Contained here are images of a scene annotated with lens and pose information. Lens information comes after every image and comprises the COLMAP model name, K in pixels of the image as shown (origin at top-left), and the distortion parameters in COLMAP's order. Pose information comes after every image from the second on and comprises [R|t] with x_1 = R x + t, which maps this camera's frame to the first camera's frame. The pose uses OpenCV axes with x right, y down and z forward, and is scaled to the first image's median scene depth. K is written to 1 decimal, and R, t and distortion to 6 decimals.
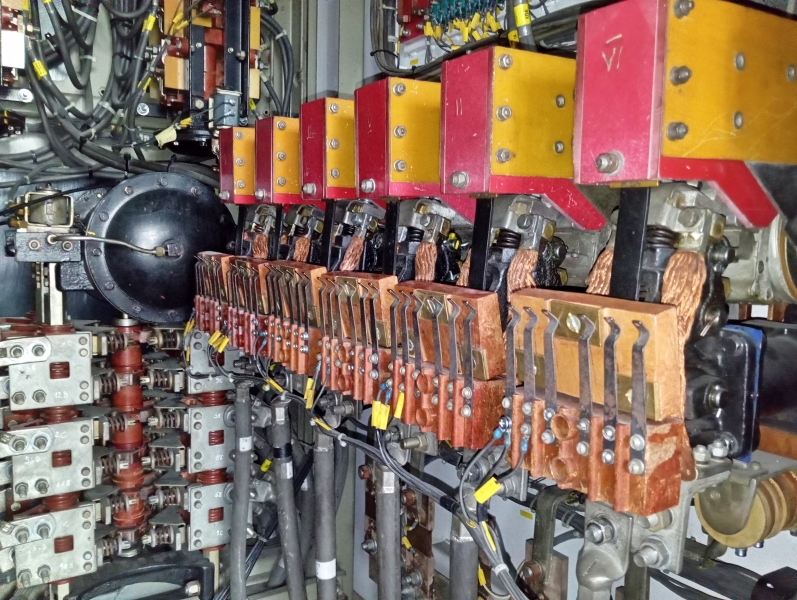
lens RADIAL K [[701.6, 0, 395.8], [0, 701.6, 298.8], [0, 0, 1]] dist [0.044481, -0.061476]
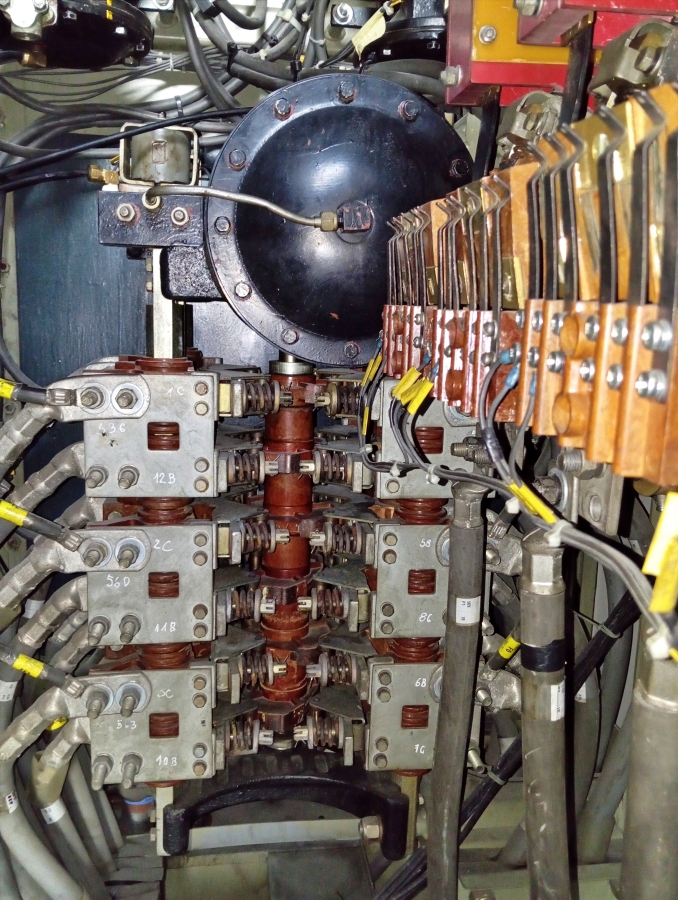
lens RADIAL K [[792.2, 0, 332.8], [0, 792.2, 452.8], [0, 0, 1]] dist [0.044481, -0.061476]
pose [[0.908371, 0.076308, -0.411145, -0.076754], [-0.045889, 0.995462, 0.083369, 0.052357], [0.415641, -0.056863, 0.907750, 0.450966]]
